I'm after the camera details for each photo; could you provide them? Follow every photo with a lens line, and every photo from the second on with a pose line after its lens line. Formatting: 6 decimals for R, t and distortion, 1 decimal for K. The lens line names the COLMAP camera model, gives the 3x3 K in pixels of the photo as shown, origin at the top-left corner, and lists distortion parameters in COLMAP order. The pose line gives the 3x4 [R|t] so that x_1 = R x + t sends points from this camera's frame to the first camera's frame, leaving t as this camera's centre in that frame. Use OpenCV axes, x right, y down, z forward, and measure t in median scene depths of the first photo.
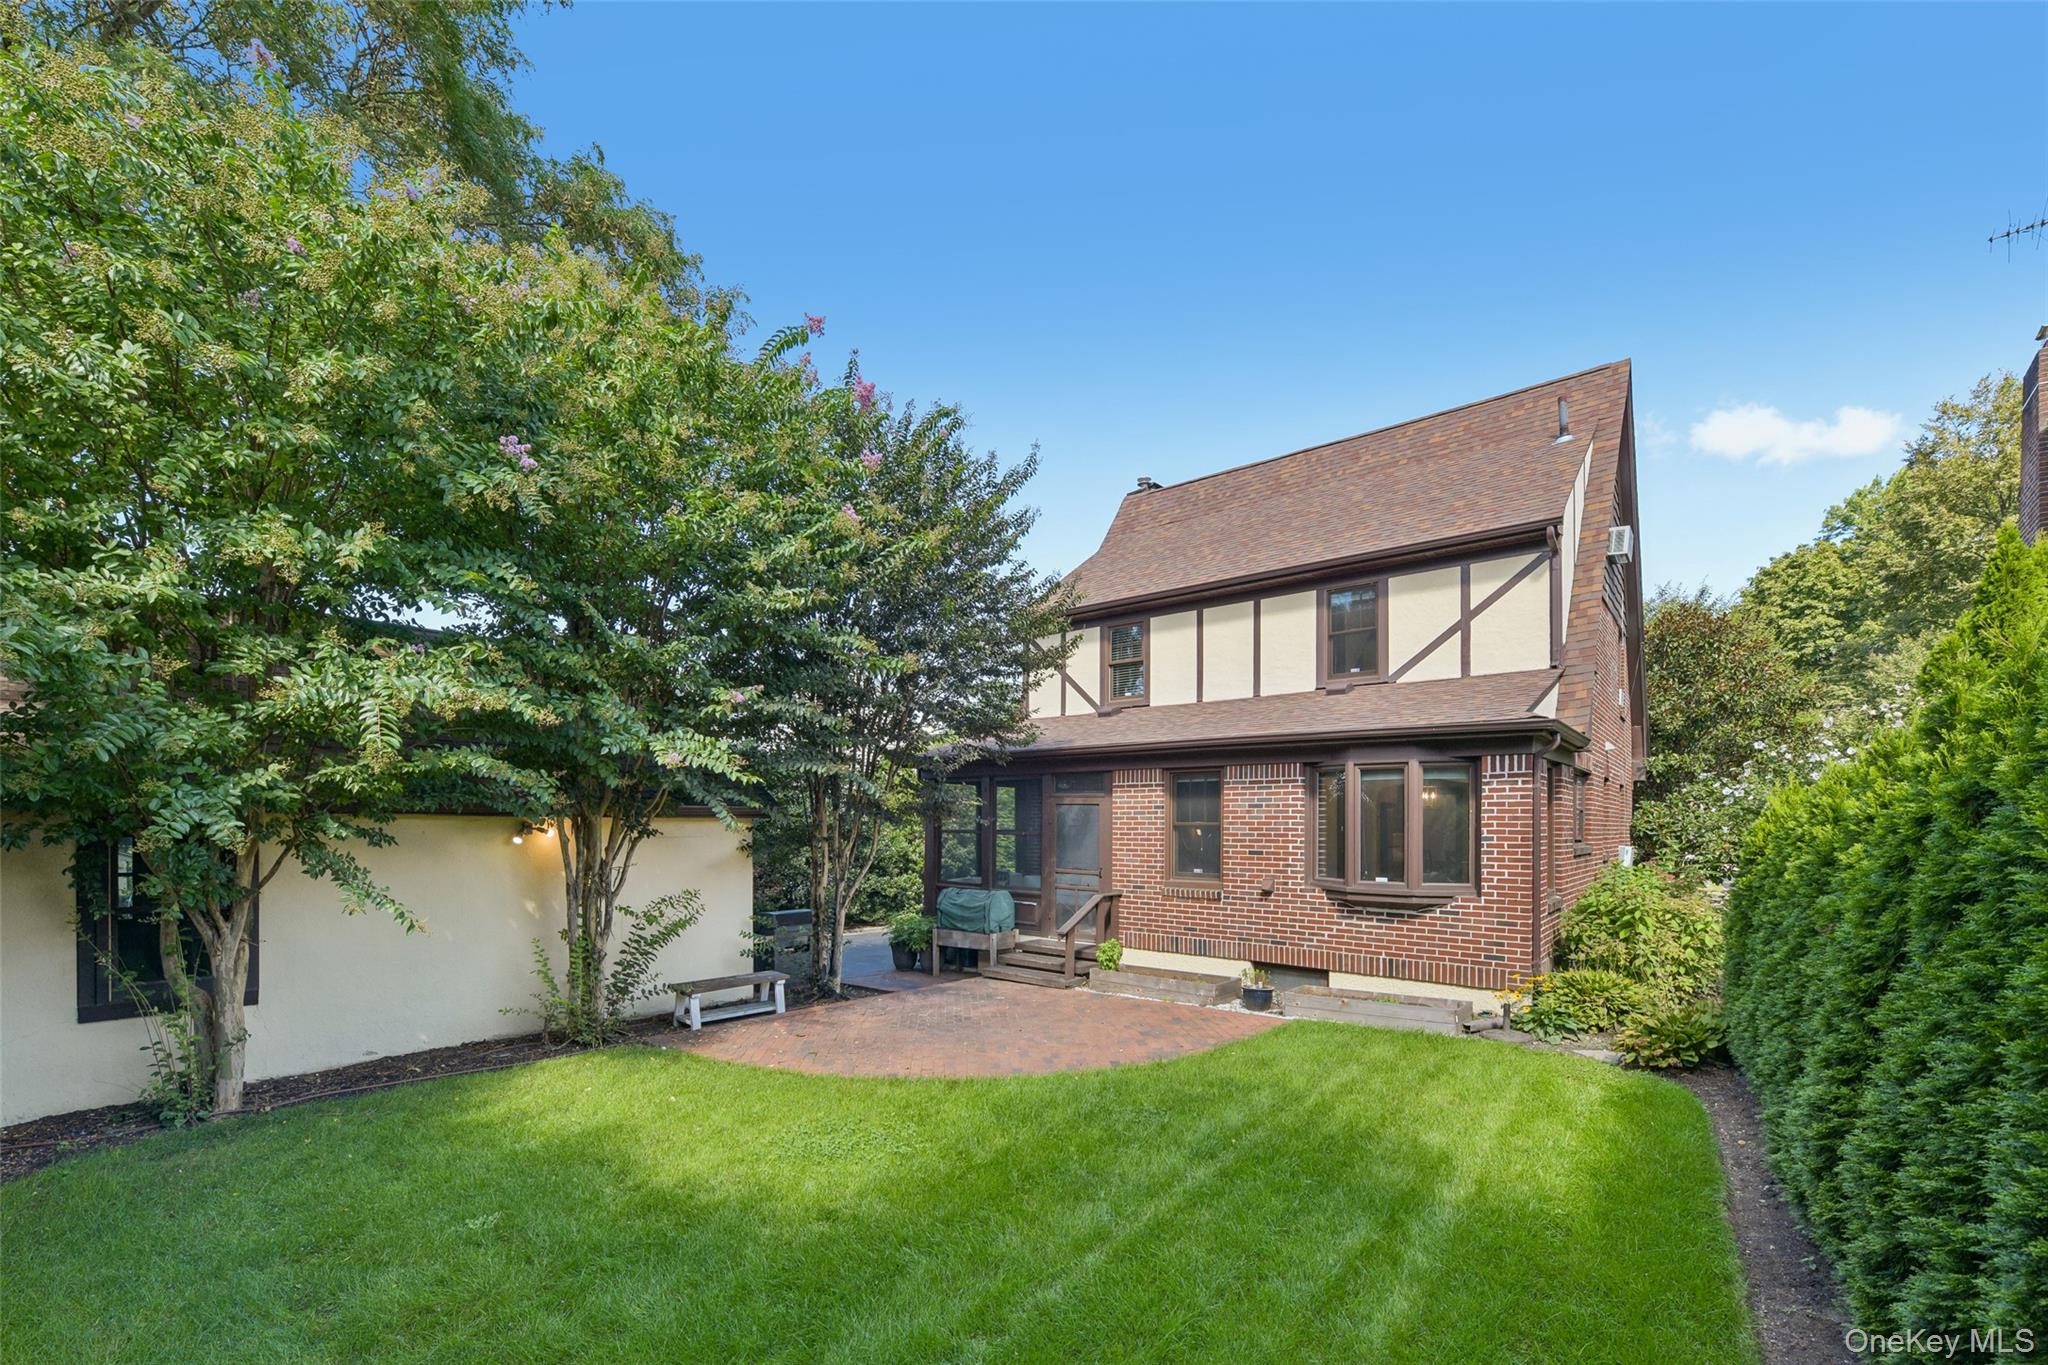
lens RADIAL K [[821.2, 0, 1022.5], [0, 821.2, 669.3], [0, 0, 1]] dist [-0.009904, -0.000583]
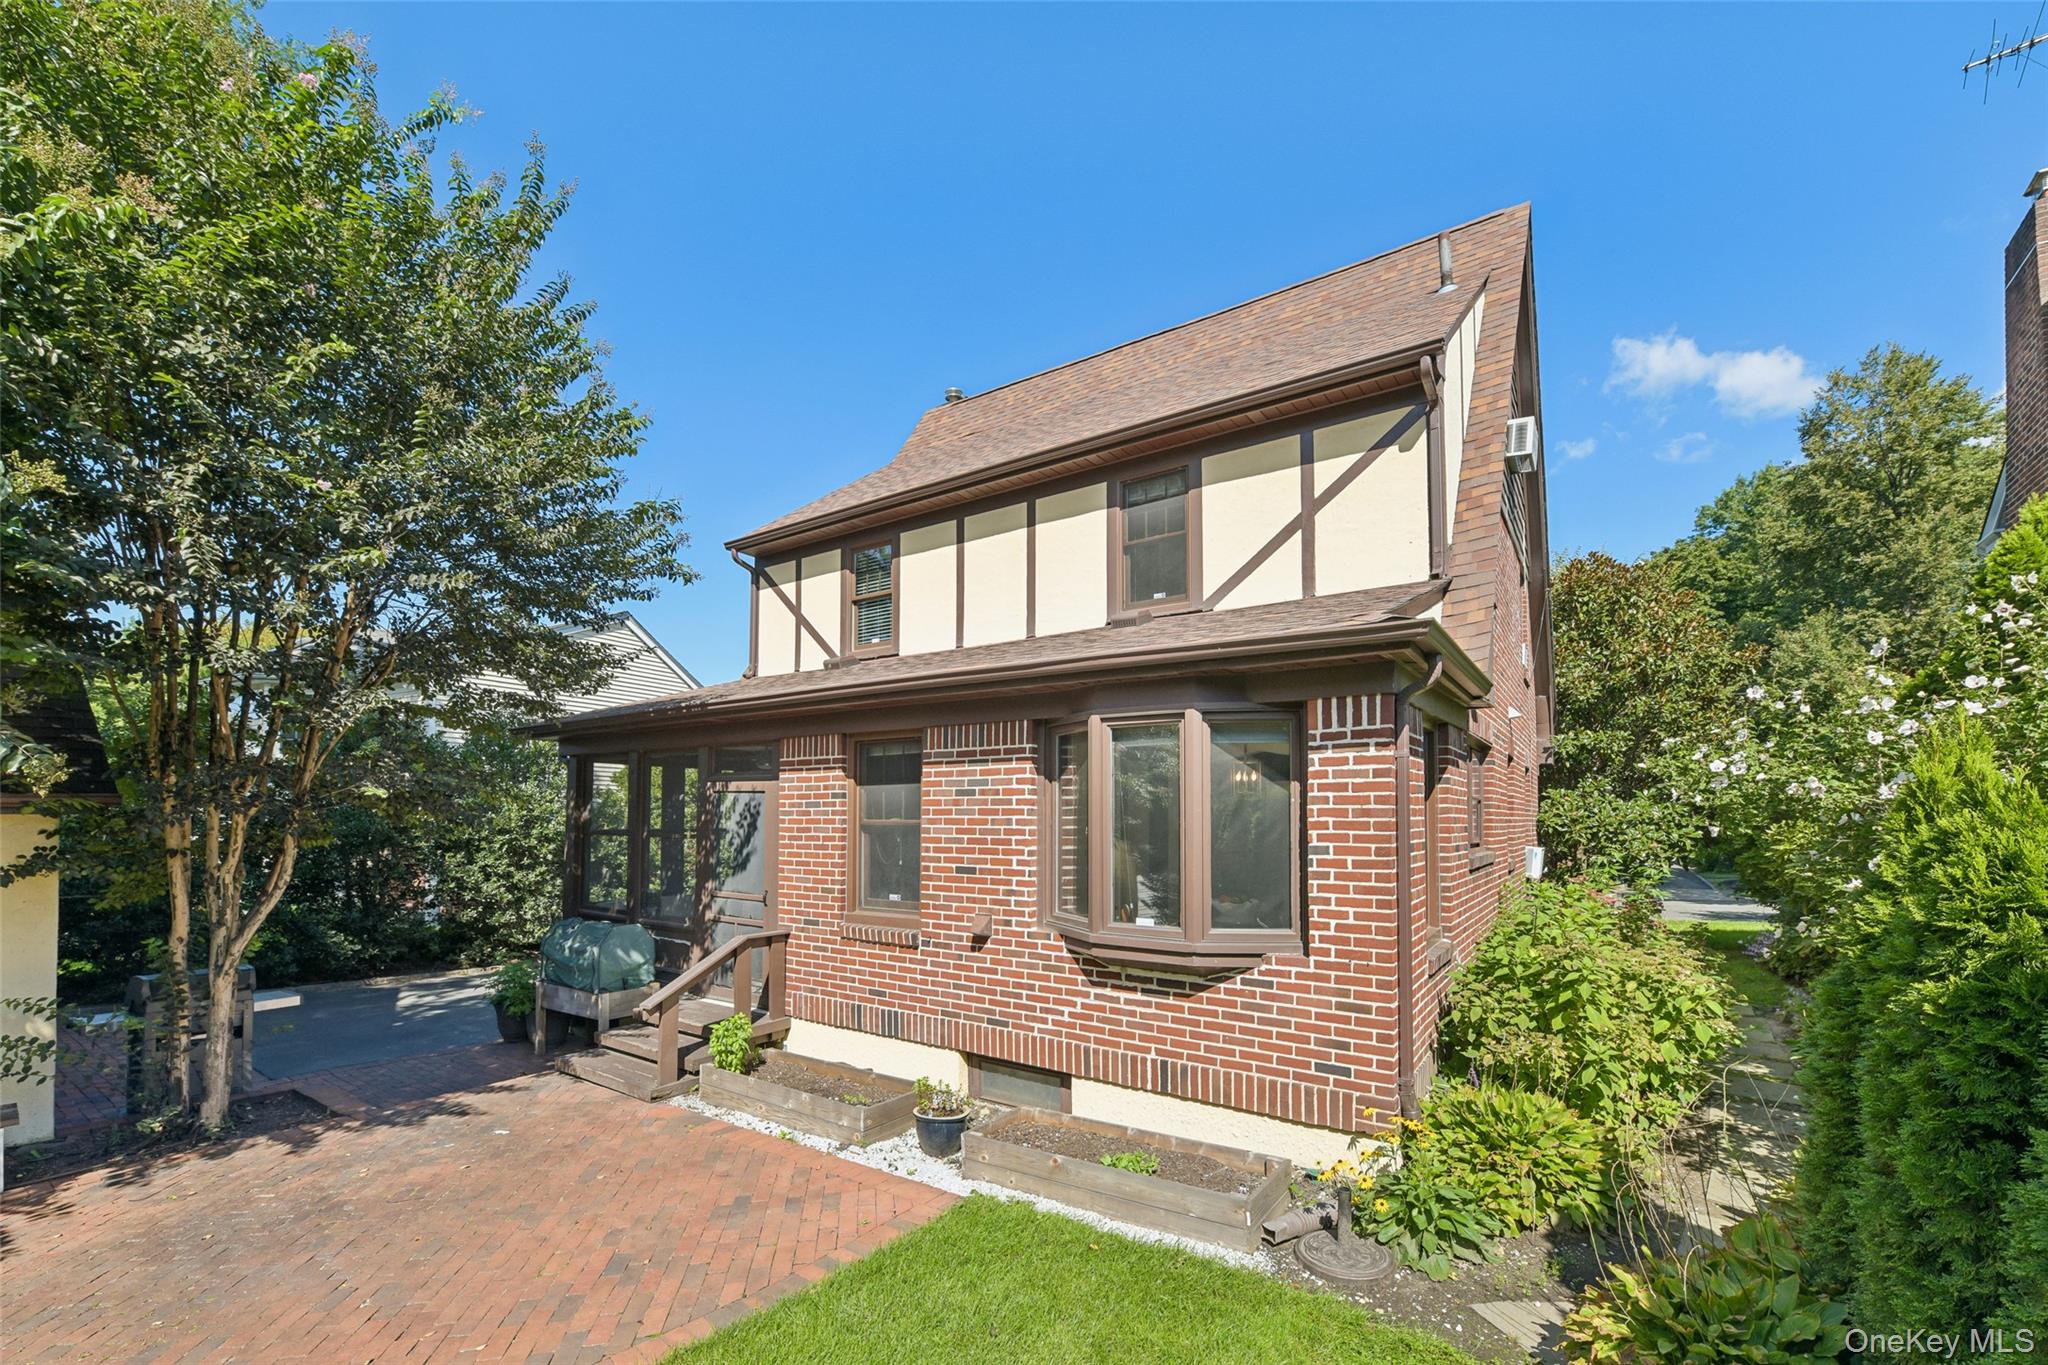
lens RADIAL K [[770.7, 0, 1017.1], [0, 770.7, 636.7], [0, 0, 1]] dist [-0.007808, -0.000376]
pose [[0.997911, 0.011313, 0.063607, 0.273410], [-0.008498, 0.998979, -0.044361, 0.072620], [-0.064044, 0.043728, 0.996989, 0.404418]]
